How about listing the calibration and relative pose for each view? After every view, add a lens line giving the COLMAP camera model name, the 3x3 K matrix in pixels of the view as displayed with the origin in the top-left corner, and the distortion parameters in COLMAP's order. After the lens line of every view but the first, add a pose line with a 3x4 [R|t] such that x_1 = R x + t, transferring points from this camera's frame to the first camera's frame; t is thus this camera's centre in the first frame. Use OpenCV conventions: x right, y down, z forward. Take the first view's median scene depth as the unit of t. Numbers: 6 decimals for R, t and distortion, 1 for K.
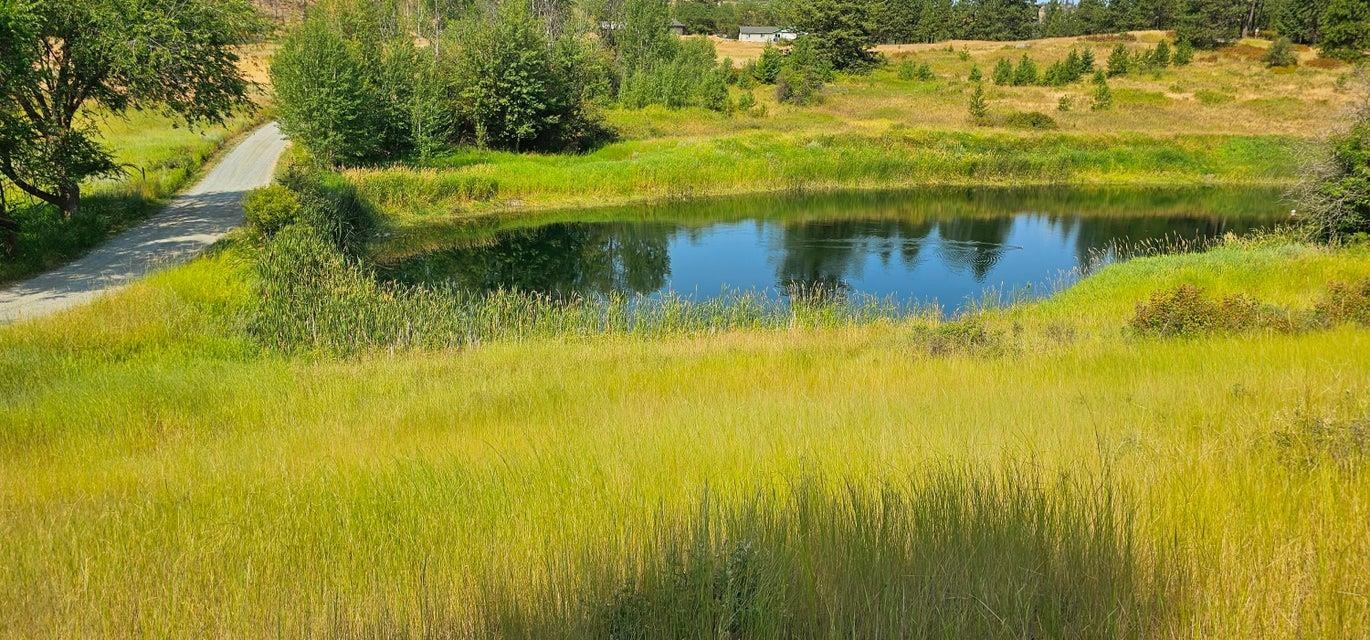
lens RADIAL K [[919.5, 0, 676.0], [0, 919.5, 323.9], [0, 0, 1]] dist [0.065500, -0.066198]
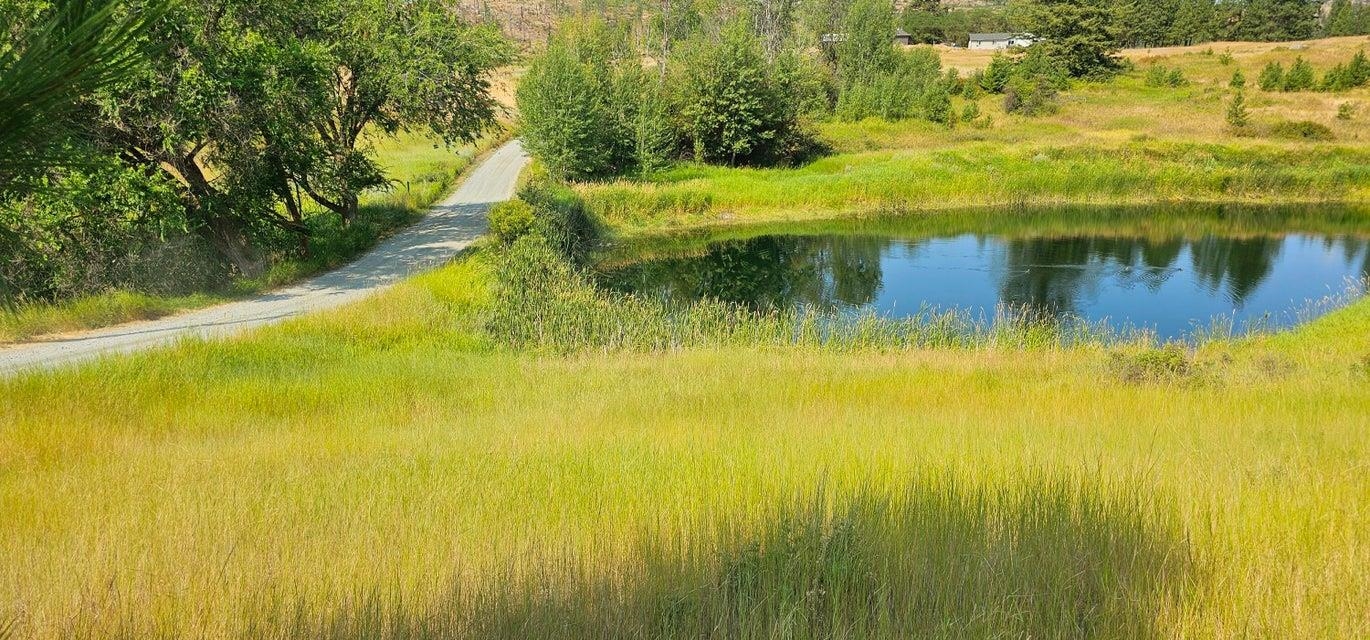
lens RADIAL K [[919.5, 0, 678.4], [0, 919.5, 320.9], [0, 0, 1]] dist [0.065500, -0.066198]
pose [[0.973648, 0.039829, -0.224550, 0.006910], [-0.043146, 0.999020, -0.009880, -0.000169], [0.223937, 0.019308, 0.974412, -0.015231]]
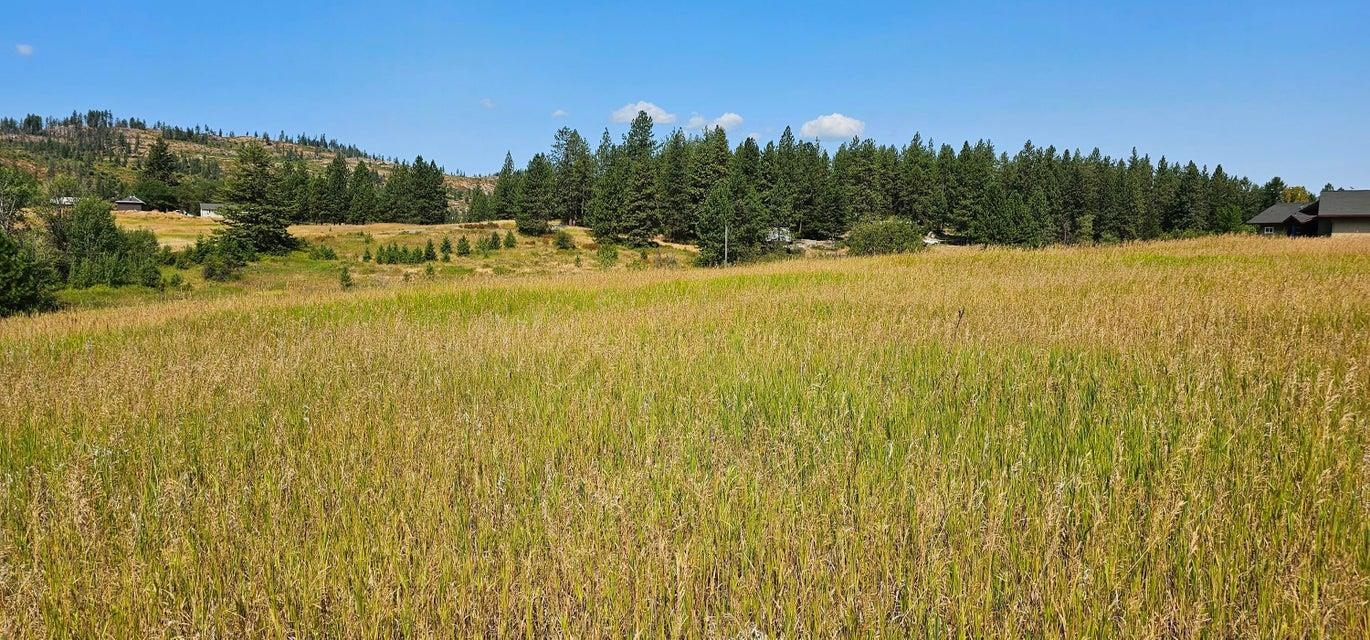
lens RADIAL K [[919.5, 0, 682.2], [0, 919.5, 319.8], [0, 0, 1]] dist [0.065500, -0.066198]
pose [[0.872984, -0.046633, 0.485514, 0.072555], [0.124630, 0.983702, -0.129608, 0.136112], [-0.471557, 0.173656, 0.864568, -0.788035]]
